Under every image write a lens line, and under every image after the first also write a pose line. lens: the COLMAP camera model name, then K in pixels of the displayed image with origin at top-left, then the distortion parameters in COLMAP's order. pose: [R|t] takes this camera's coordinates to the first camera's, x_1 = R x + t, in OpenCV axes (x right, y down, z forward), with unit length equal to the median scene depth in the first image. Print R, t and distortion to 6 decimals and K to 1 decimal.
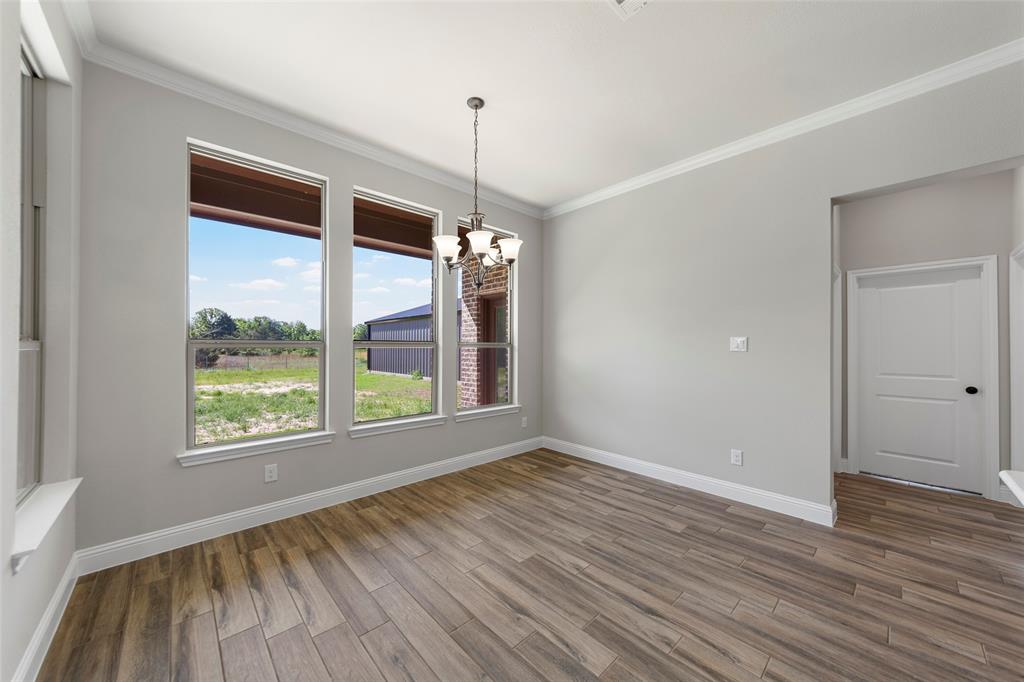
lens RADIAL K [[365.7, 0, 508.3], [0, 365.7, 342.5], [0, 0, 1]] dist [-0.006268, 0.002694]
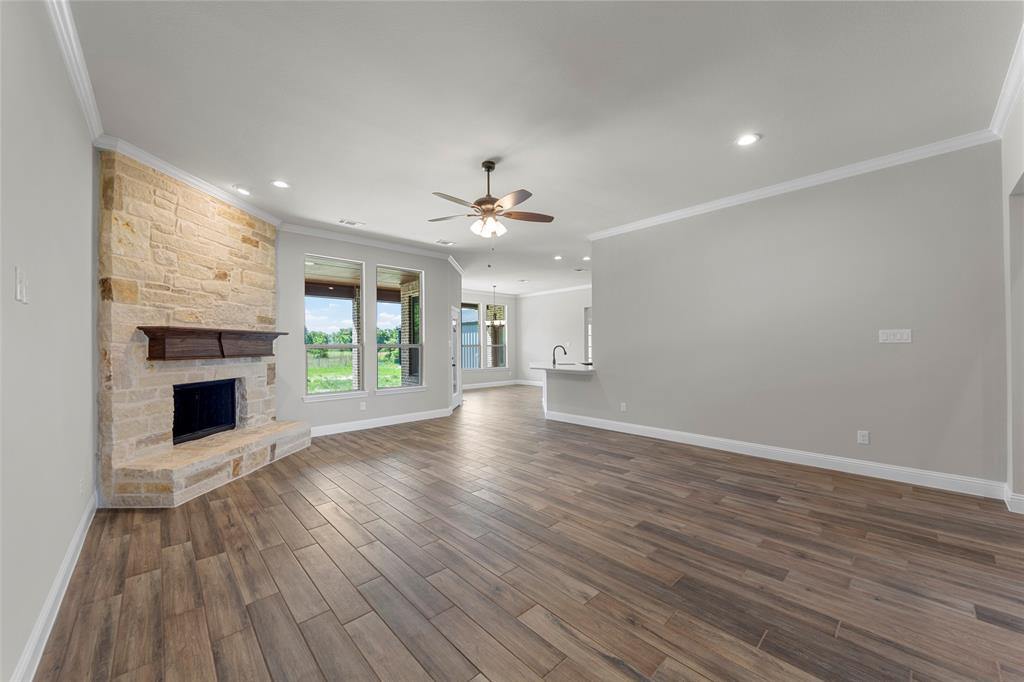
lens RADIAL K [[384.6, 0, 511.2], [0, 384.6, 344.8], [0, 0, 1]] dist [-0.001923, 0.000551]
pose [[0.999929, -0.008504, 0.008297, 0.043102], [0.008478, 0.999959, 0.003162, -0.013573], [-0.008324, -0.003091, 0.999961, -2.722708]]
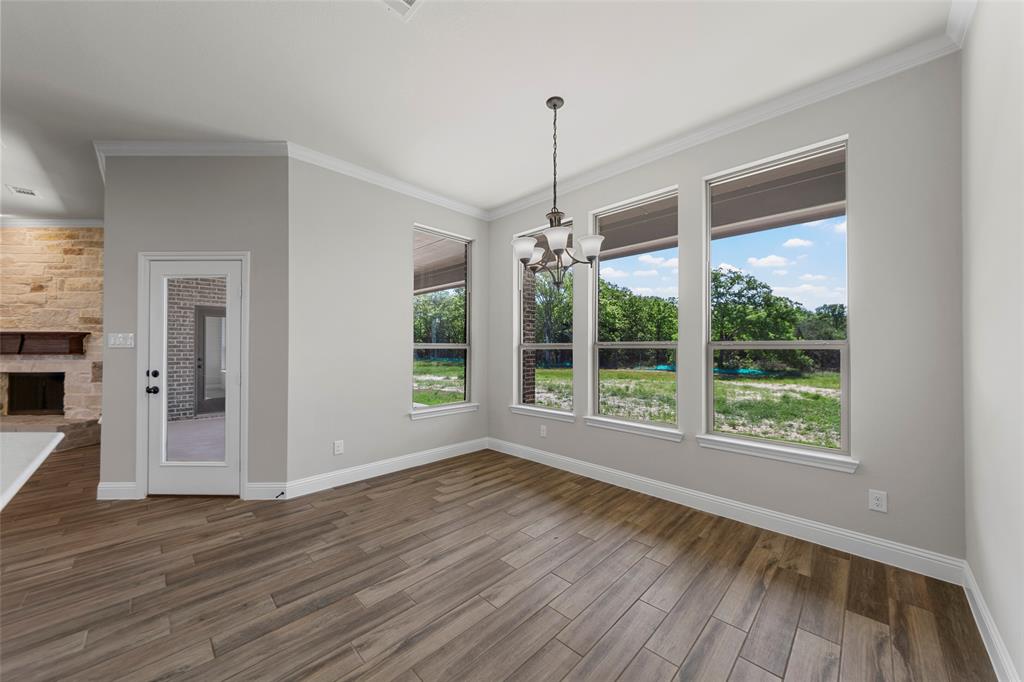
lens RADIAL K [[365.7, 0, 513.4], [0, 365.7, 343.3], [0, 0, 1]] dist [-0.006268, 0.002694]
pose [[0.053721, -0.011513, -0.998490, 0.742459], [0.006320, 0.999917, -0.011190, 0.009980], [0.998536, -0.005710, 0.053789, 0.694762]]
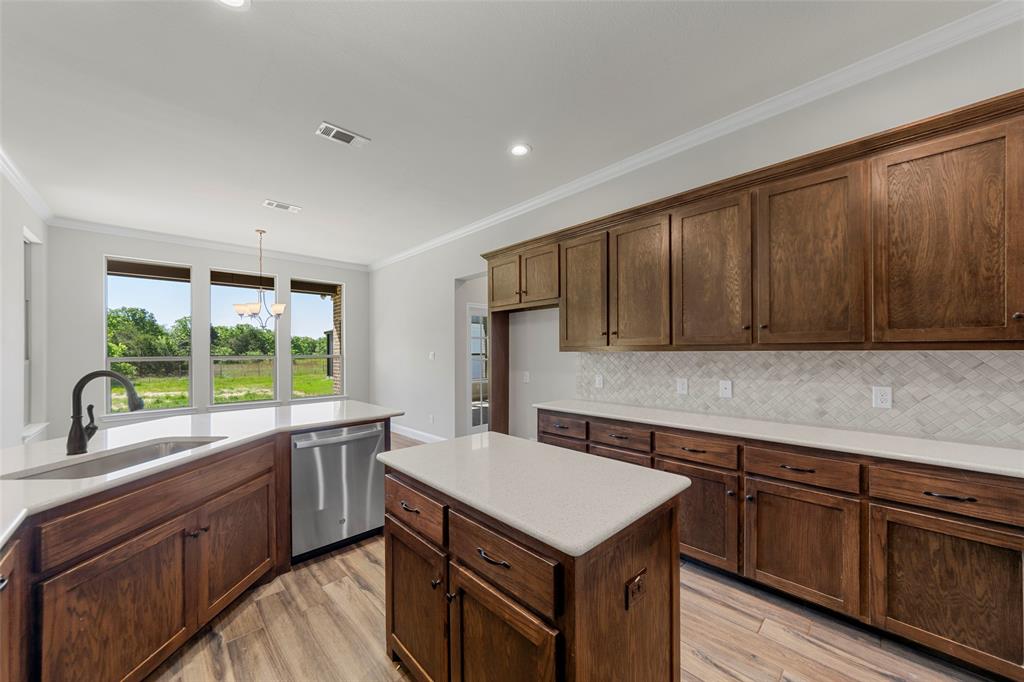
lens RADIAL K [[365.7, 0, 514.2], [0, 365.7, 351.2], [0, 0, 1]] dist [-0.006268, 0.002694]
pose [[0.999400, -0.007300, 0.033850, 0.974435], [0.007001, 0.999936, 0.008936, -0.032503], [-0.033913, -0.008694, 0.999387, -0.804536]]
